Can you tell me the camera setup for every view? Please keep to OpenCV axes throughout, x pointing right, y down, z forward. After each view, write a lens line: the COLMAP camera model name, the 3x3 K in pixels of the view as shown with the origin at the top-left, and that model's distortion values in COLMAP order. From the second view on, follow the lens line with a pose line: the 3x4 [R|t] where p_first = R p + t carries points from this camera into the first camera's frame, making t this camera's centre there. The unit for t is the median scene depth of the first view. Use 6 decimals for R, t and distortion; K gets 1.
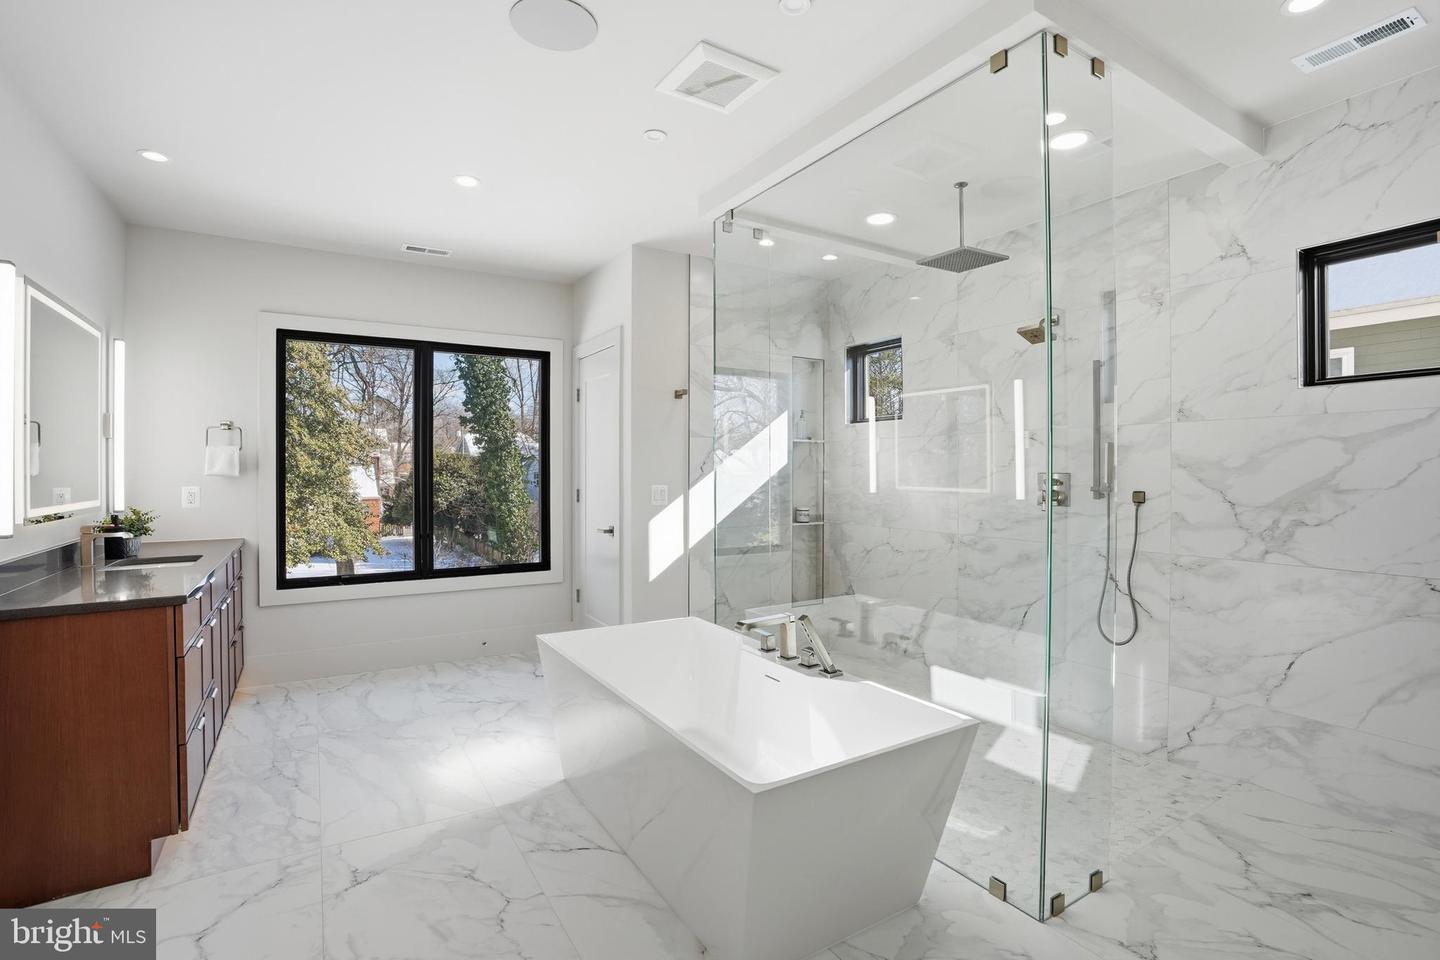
lens RADIAL K [[672.9, 0, 729.4], [0, 672.9, 481.8], [0, 0, 1]] dist [-0.061781, 0.026222]
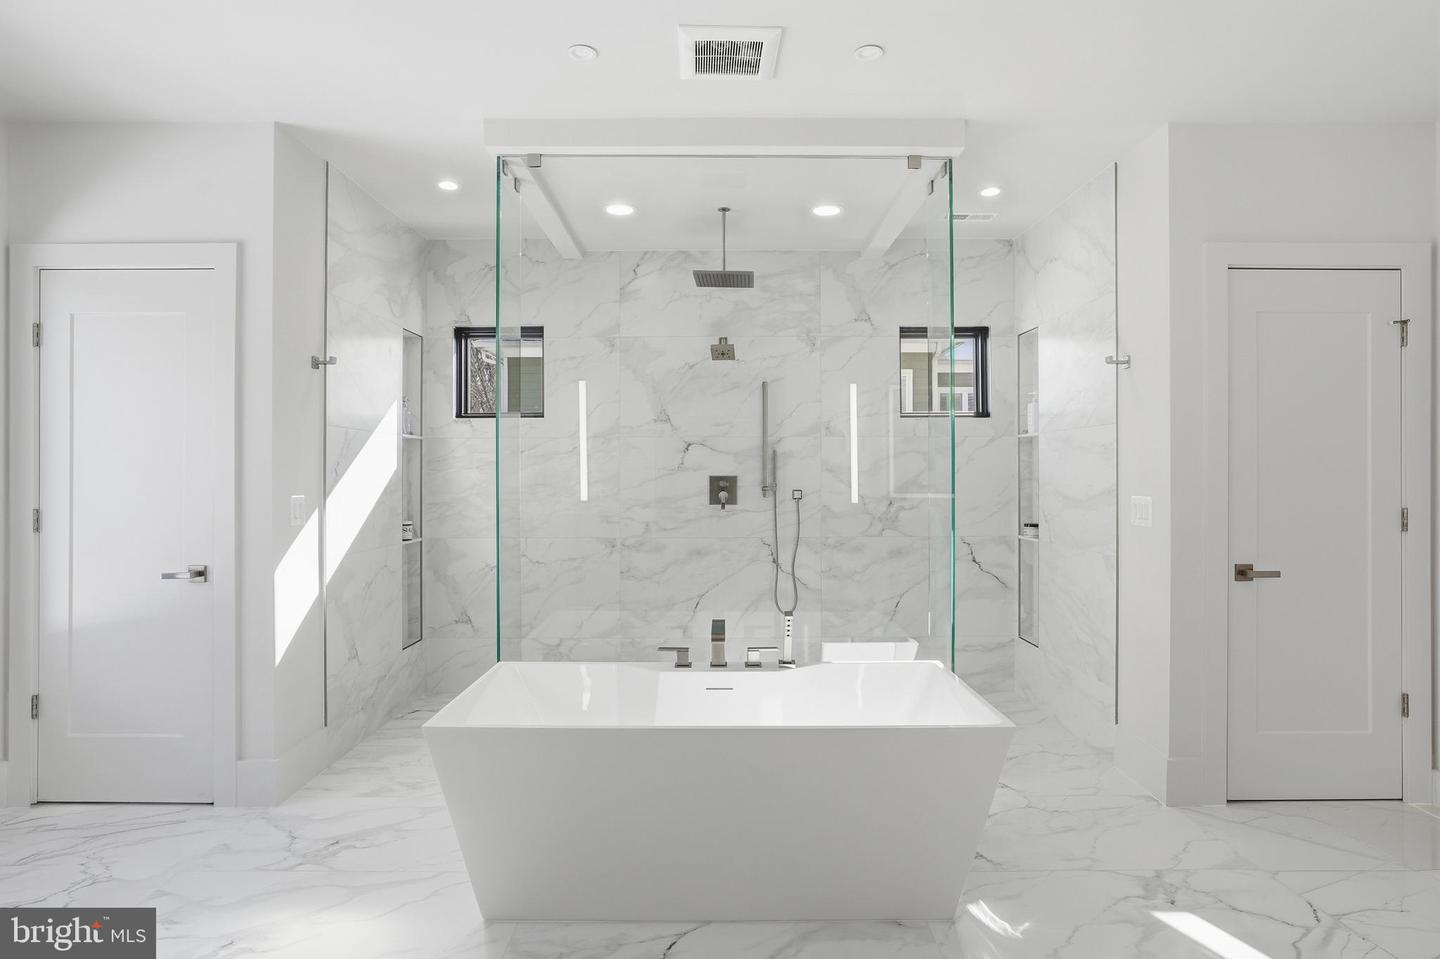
lens RADIAL K [[794.5, 0, 693.0], [0, 794.5, 477.0], [0, 0, 1]] dist [-0.022032, 0.000506]
pose [[0.540698, -0.002521, 0.841213, -0.618768], [0.015243, 0.999861, -0.006802, -0.002126], [-0.841079, 0.016500, 0.540661, 0.278466]]
